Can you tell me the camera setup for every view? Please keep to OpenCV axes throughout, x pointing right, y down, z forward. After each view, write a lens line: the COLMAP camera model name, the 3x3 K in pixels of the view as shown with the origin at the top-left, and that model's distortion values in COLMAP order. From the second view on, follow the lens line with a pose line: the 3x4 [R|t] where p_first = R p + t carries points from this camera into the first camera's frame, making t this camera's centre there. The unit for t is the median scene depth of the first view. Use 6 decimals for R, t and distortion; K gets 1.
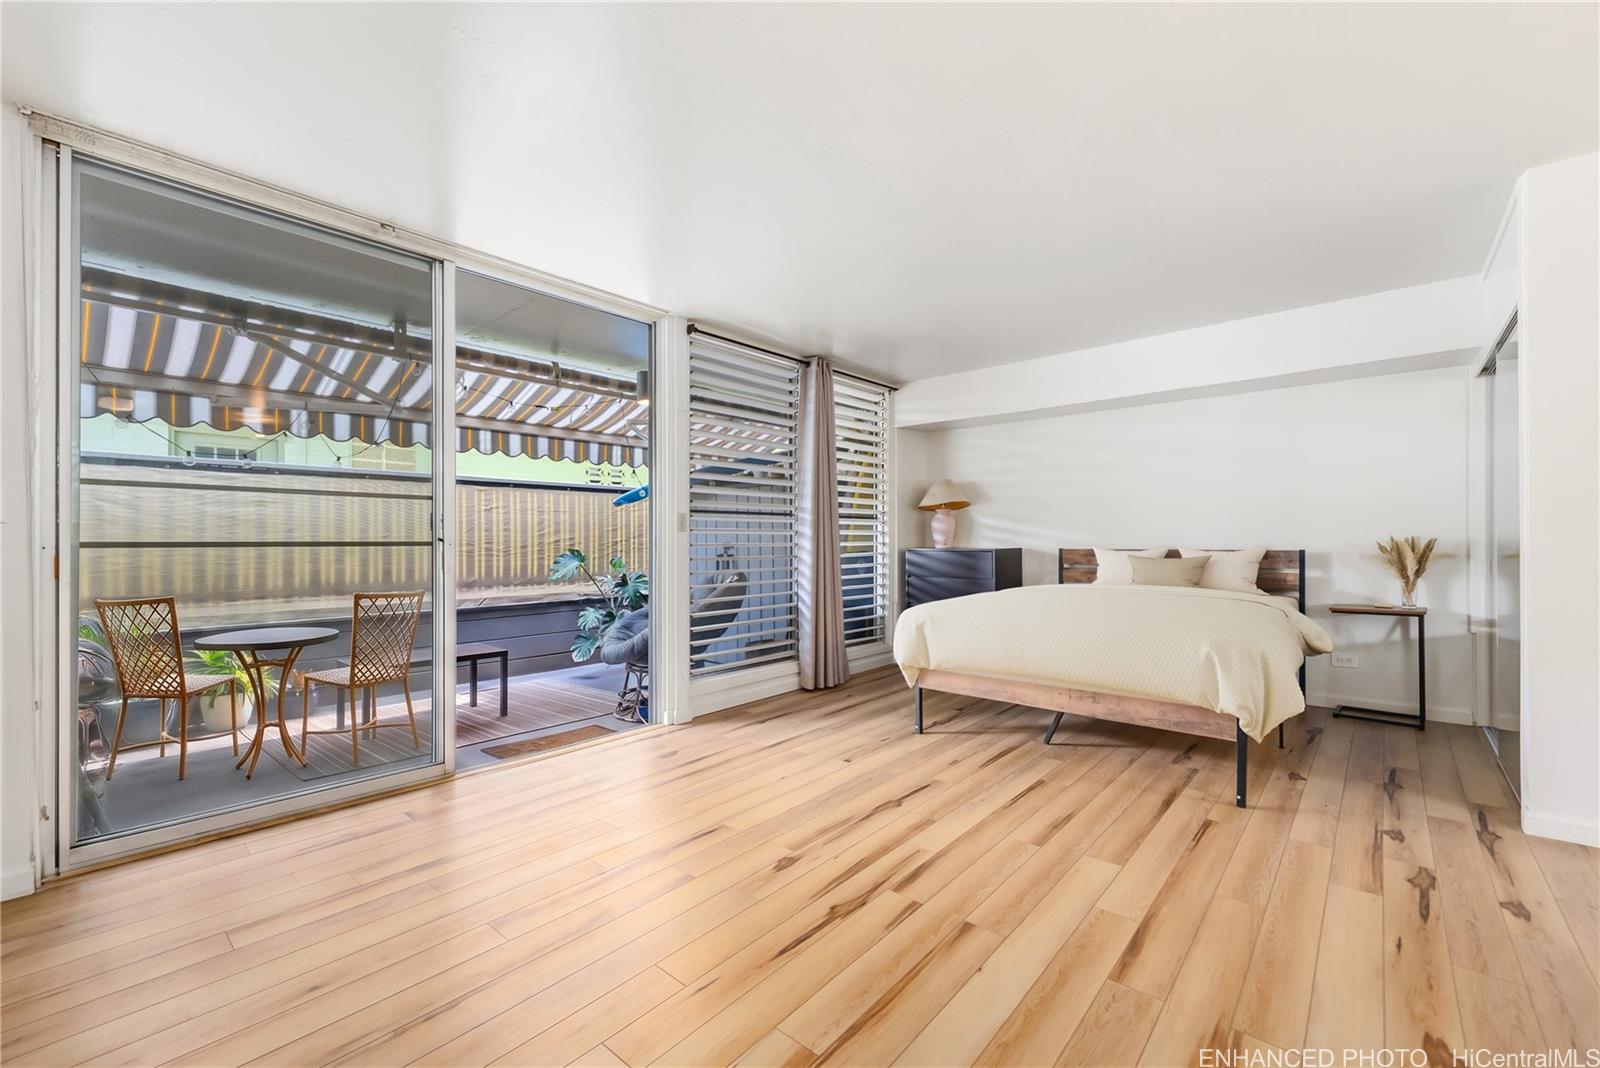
lens RADIAL K [[675.9, 0, 807.9], [0, 675.9, 546.8], [0, 0, 1]] dist [0.003285, -0.001933]
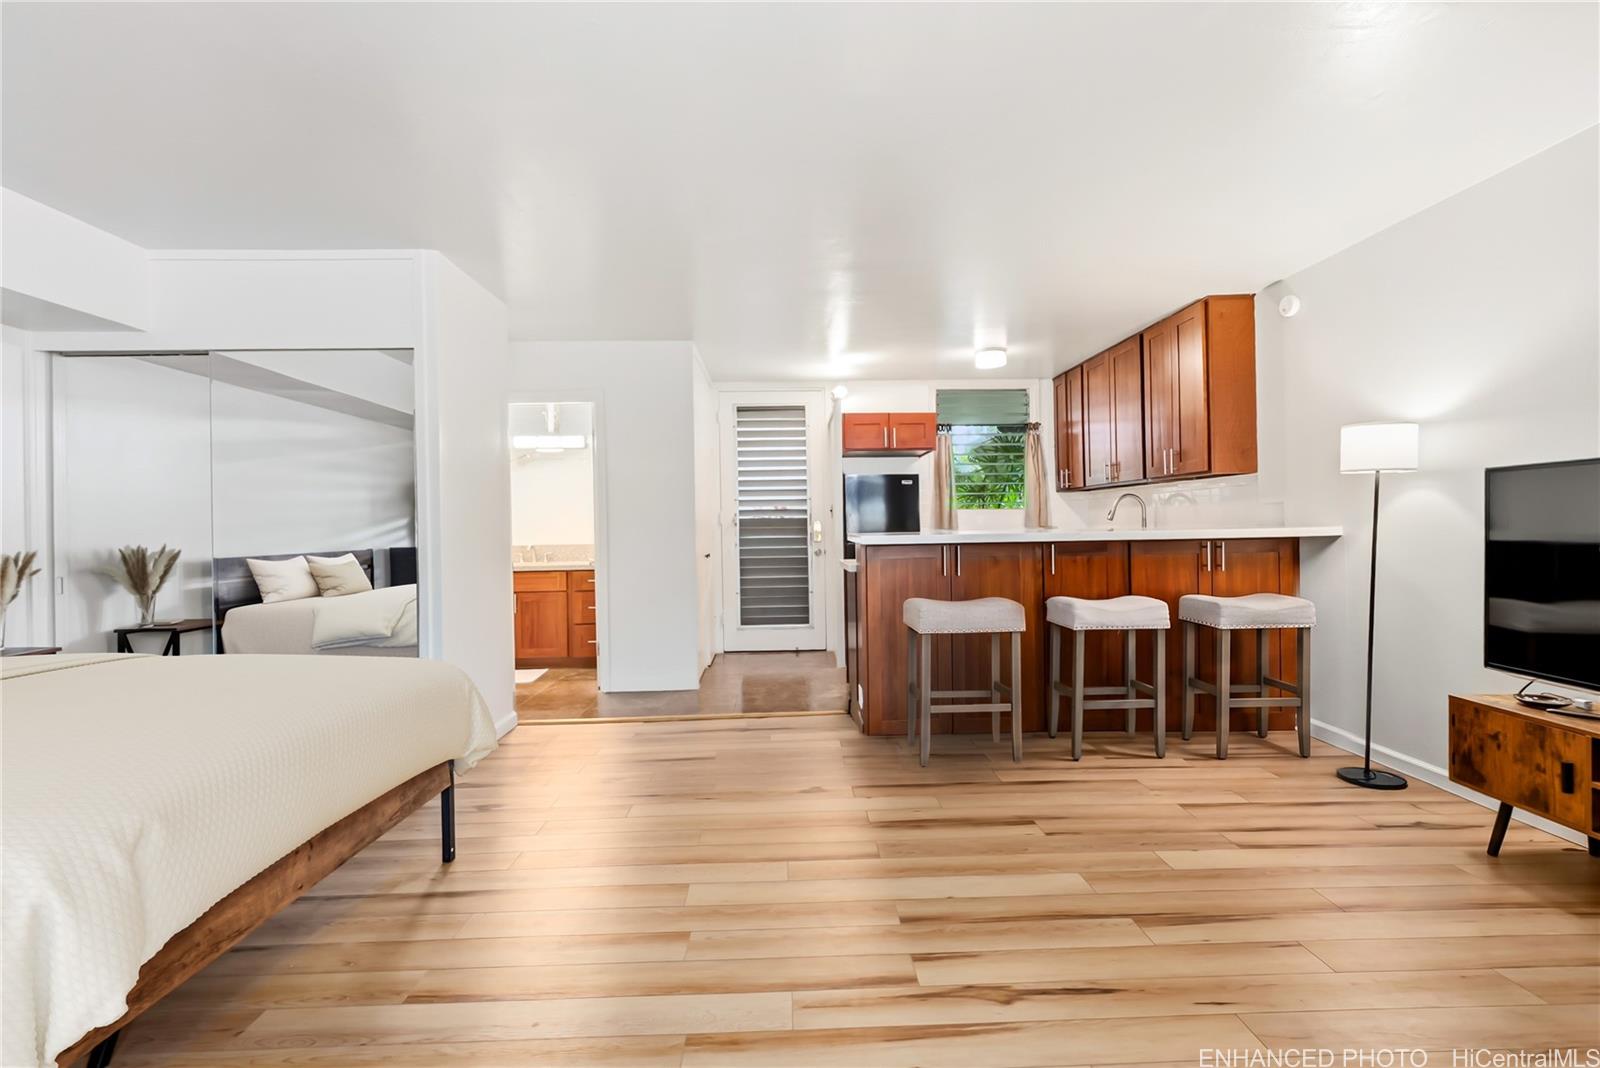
lens RADIAL K [[675.9, 0, 792.2], [0, 675.9, 526.4], [0, 0, 1]] dist [0.003285, -0.001933]
pose [[-0.657780, 0.016427, 0.753031, -0.132864], [0.026352, 0.999652, 0.001212, -0.011898], [-0.752749, 0.020641, -0.657984, 0.555347]]
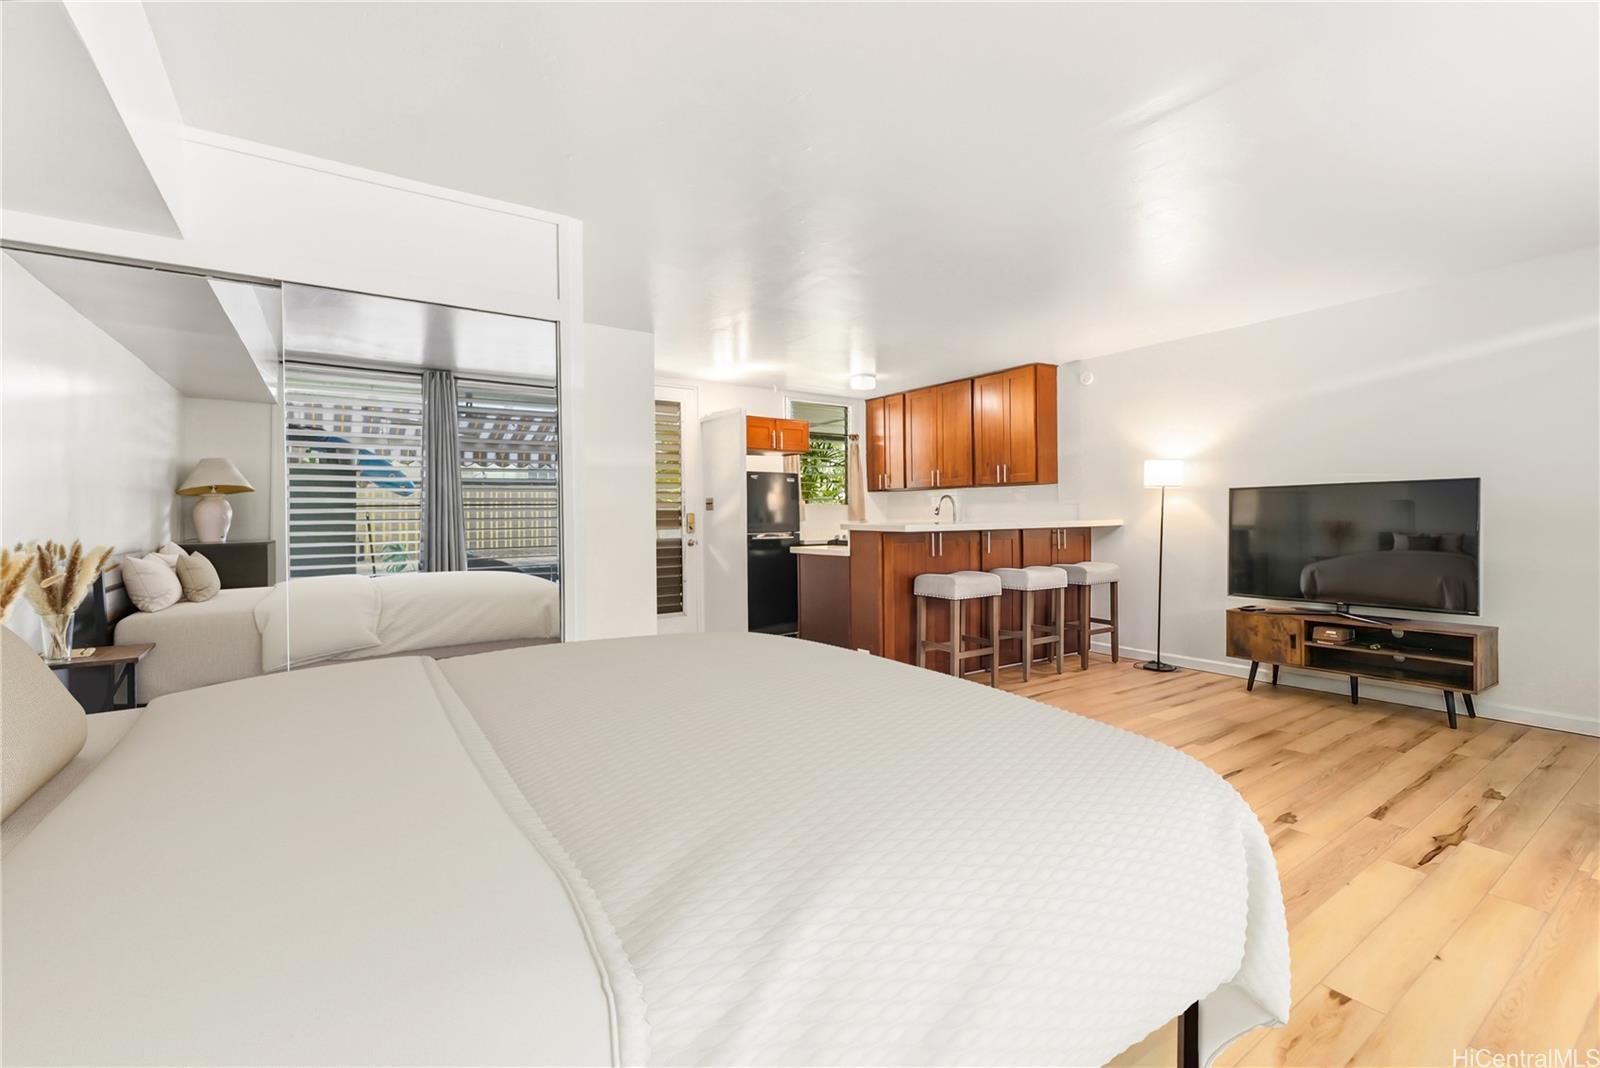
lens RADIAL K [[675.9, 0, 804.5], [0, 675.9, 519.6], [0, 0, 1]] dist [0.003285, -0.001933]
pose [[-0.961560, 0.013094, 0.274282, 0.144327], [0.016572, 0.999809, 0.010368, -0.015675], [-0.274094, 0.014515, -0.961593, 0.830233]]
